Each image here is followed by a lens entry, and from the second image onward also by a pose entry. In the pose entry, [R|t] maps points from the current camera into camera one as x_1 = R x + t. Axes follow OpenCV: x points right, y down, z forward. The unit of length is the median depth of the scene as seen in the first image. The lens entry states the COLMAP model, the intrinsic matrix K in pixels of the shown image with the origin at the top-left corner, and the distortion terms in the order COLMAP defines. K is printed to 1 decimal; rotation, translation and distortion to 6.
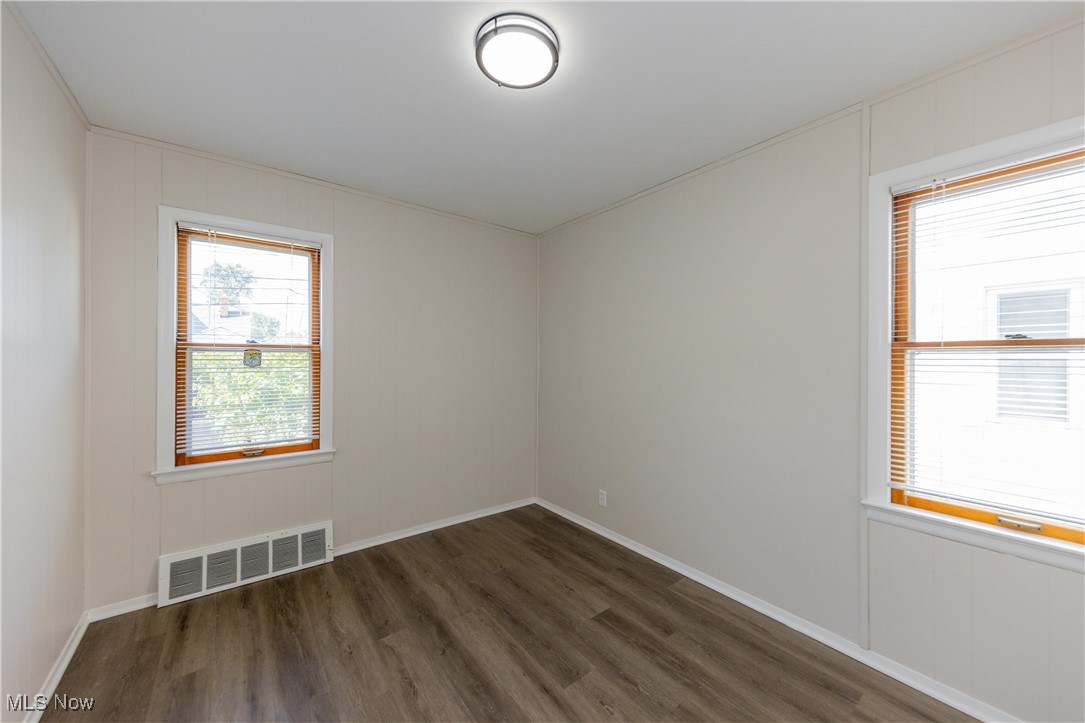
lens RADIAL K [[394.1, 0, 548.6], [0, 394.1, 362.6], [0, 0, 1]] dist [-0.012975, 0.000958]
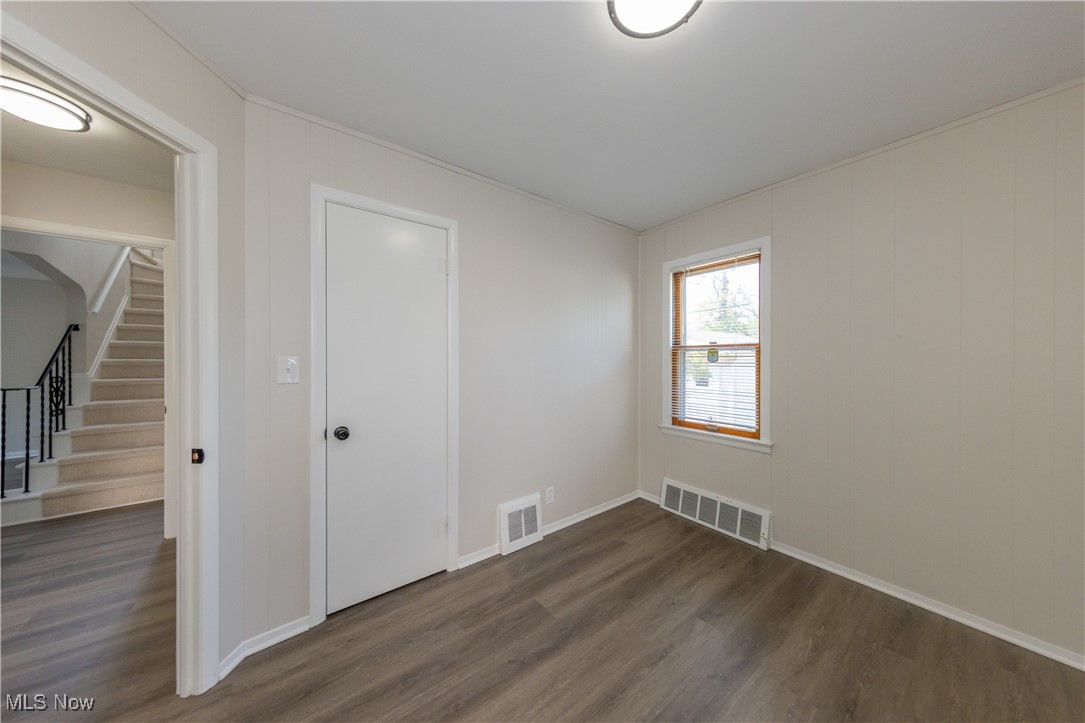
lens RADIAL K [[340.5, 0, 544.7], [0, 340.5, 361.2], [0, 0, 1]] dist [-0.001507, -0.000147]
pose [[-0.025366, 0.000246, -0.999678, 0.402475], [-0.008752, 0.999962, 0.000468, 0.012332], [0.999640, 0.008761, -0.025363, 0.483053]]
